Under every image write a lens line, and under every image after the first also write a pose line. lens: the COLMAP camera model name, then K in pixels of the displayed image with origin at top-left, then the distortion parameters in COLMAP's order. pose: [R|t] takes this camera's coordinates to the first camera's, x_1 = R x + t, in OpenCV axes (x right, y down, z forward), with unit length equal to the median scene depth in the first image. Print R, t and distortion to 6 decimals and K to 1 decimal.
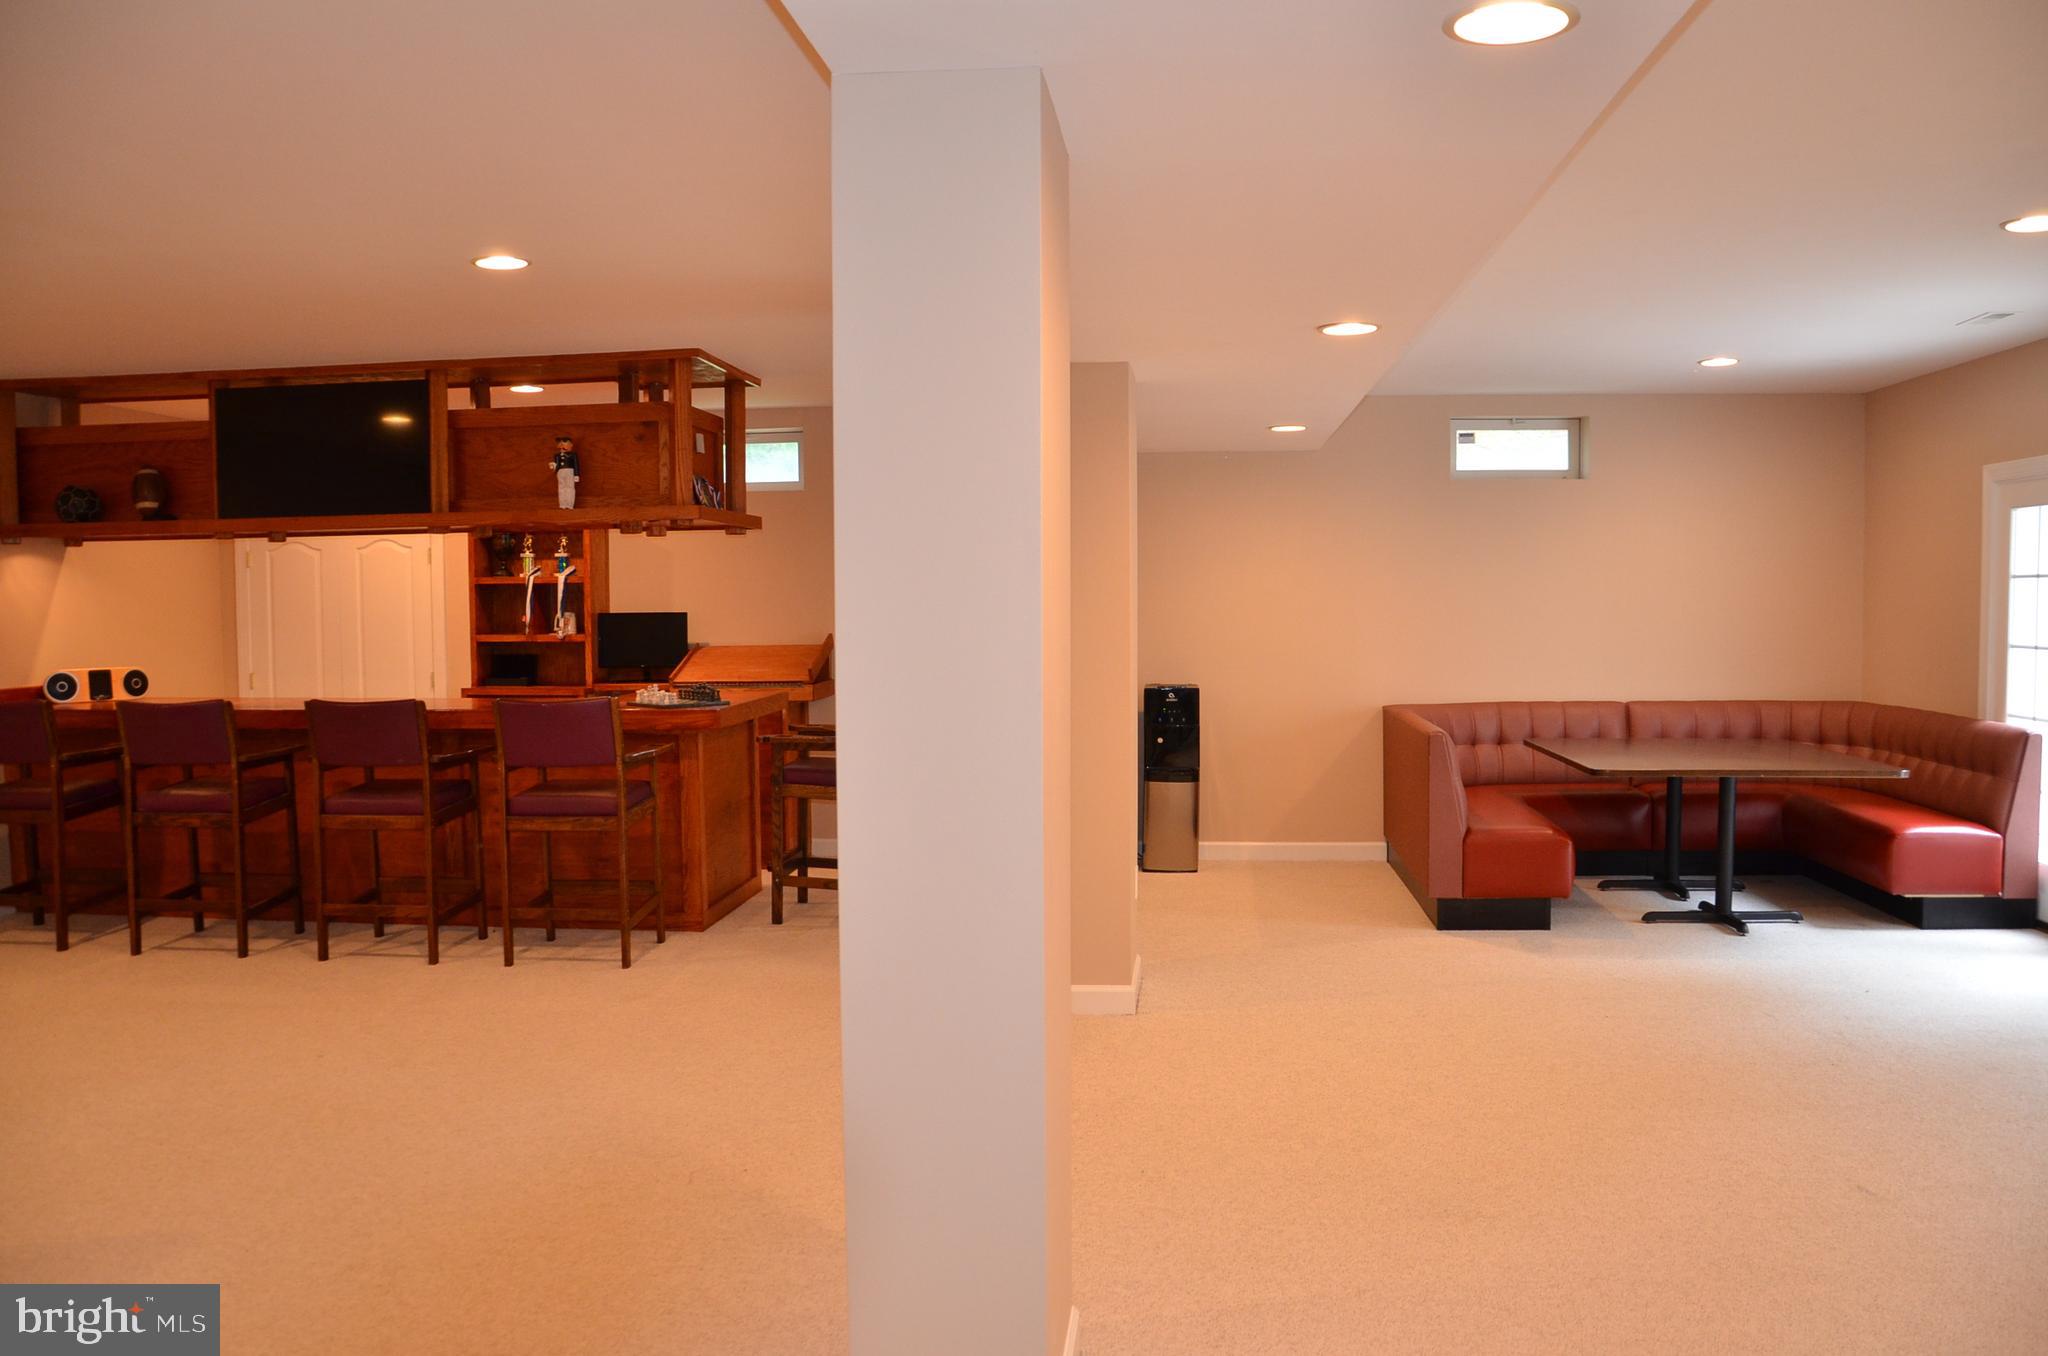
lens RADIAL K [[1569.9, 0, 1024.0], [0, 1569.9, 678.0], [0, 0, 1]] dist [-0.091709, -0.001225]
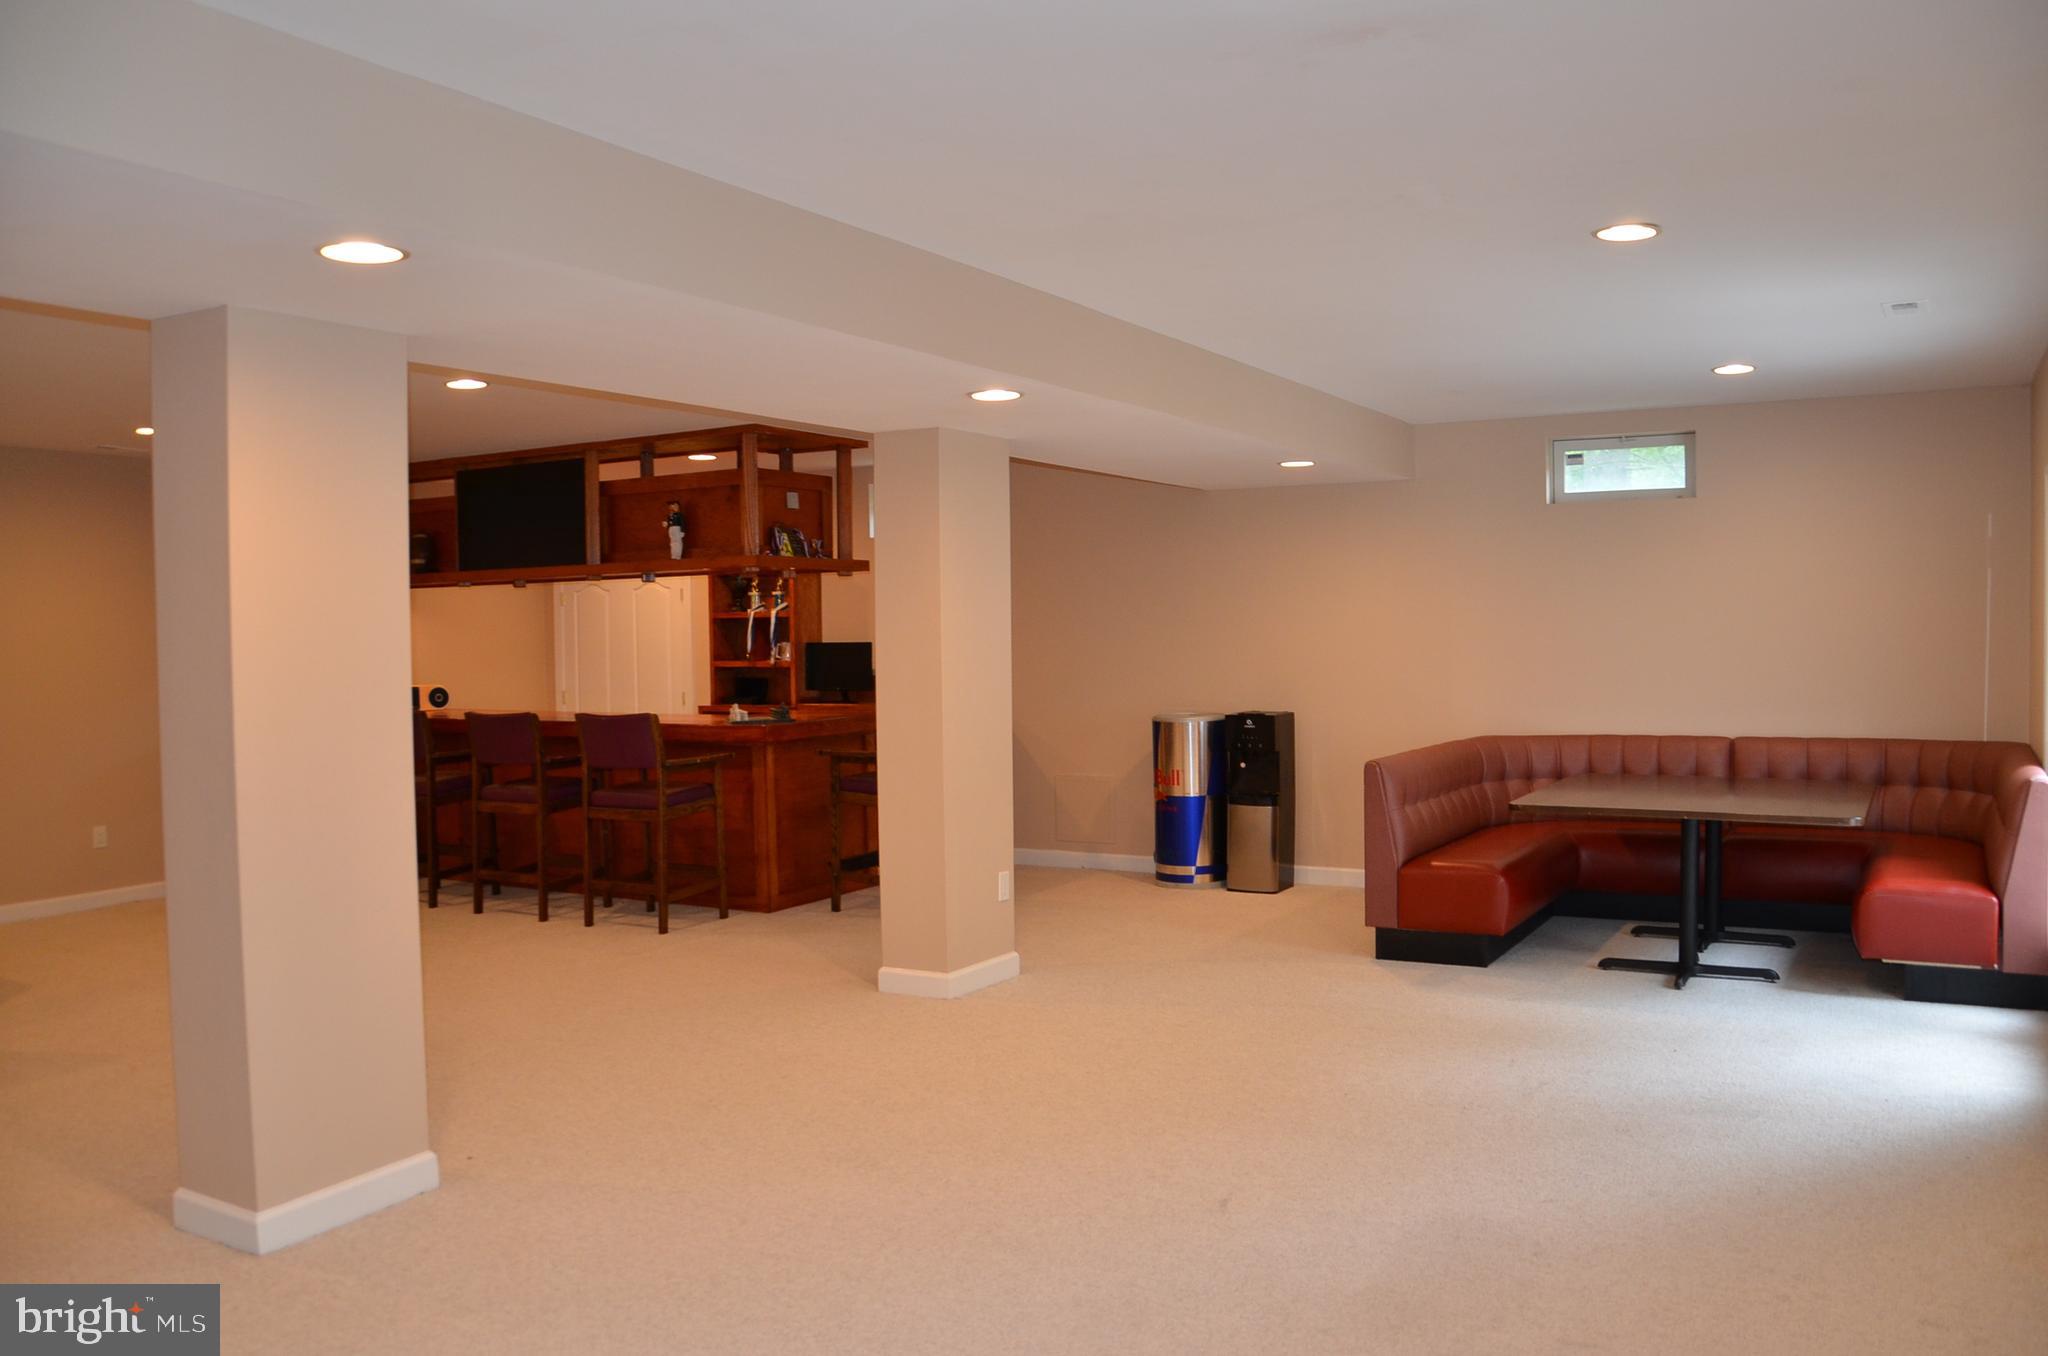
lens RADIAL K [[1617.8, 0, 1024.0], [0, 1617.8, 678.0], [0, 0, 1]] dist [-0.085123, 0.005092]
pose [[0.915042, 0.007119, -0.403296, 0.406358], [-0.013389, 0.999829, -0.012728, -0.002643], [0.403136, 0.017046, 0.914981, -0.039650]]
